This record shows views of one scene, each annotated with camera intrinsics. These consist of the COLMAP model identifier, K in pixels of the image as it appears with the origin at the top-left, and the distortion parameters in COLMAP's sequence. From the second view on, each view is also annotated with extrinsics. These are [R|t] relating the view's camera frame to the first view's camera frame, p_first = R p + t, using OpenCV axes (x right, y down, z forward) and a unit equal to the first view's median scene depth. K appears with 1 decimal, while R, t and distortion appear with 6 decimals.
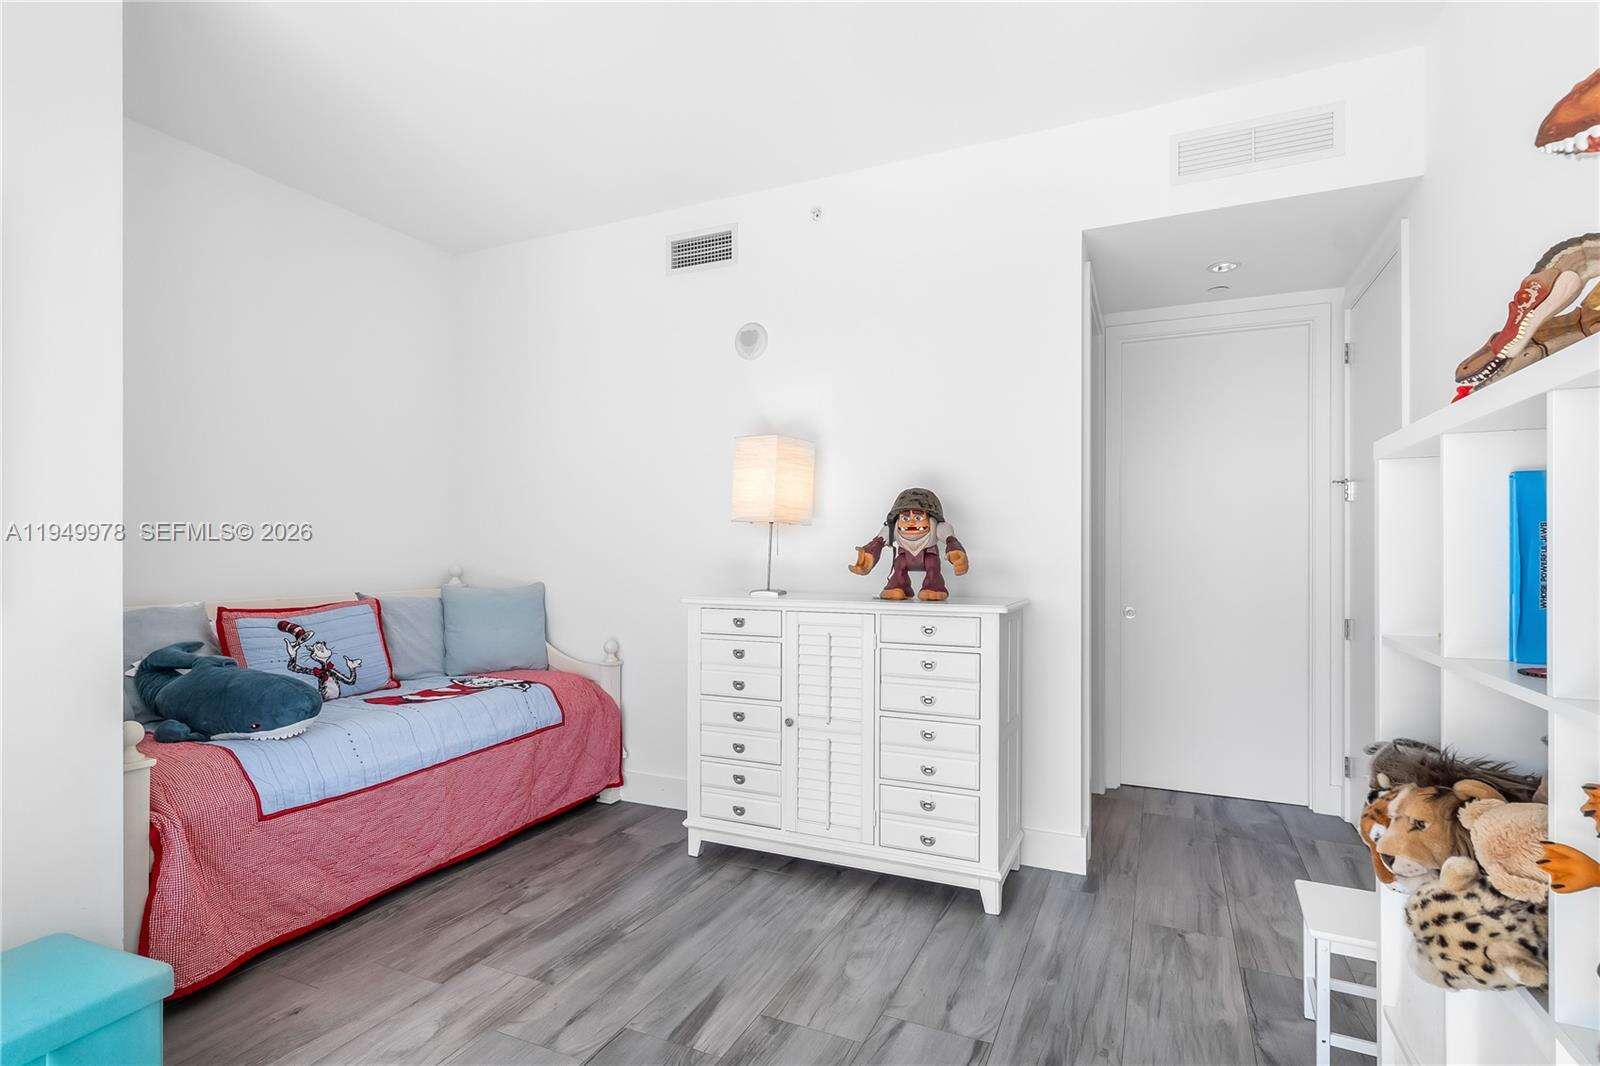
lens RADIAL K [[783.1, 0, 799.9], [0, 783.1, 539.7], [0, 0, 1]] dist [0.001441, 0.000764]
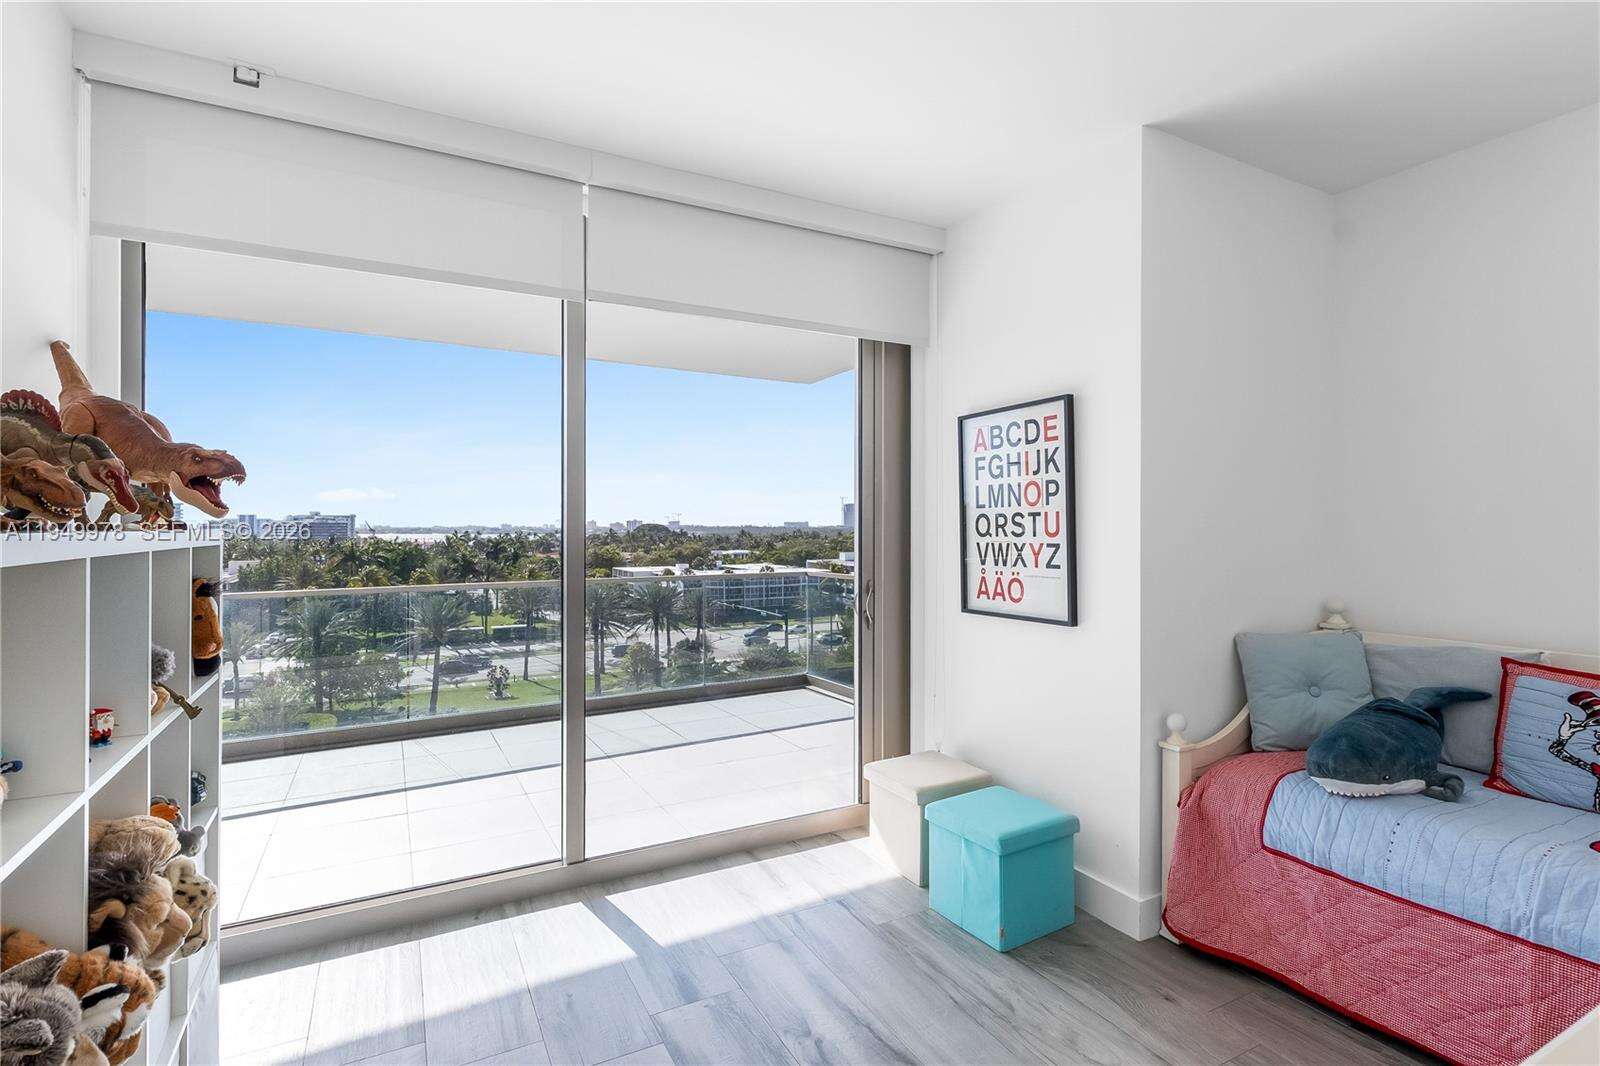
lens RADIAL K [[783.1, 0, 802.2], [0, 783.1, 529.7], [0, 0, 1]] dist [0.001441, 0.000764]
pose [[-0.602677, 0.001146, -0.797984, 0.478966], [0.008013, 0.999957, -0.004616, -0.065446], [0.797945, -0.009176, -0.602661, 1.031687]]
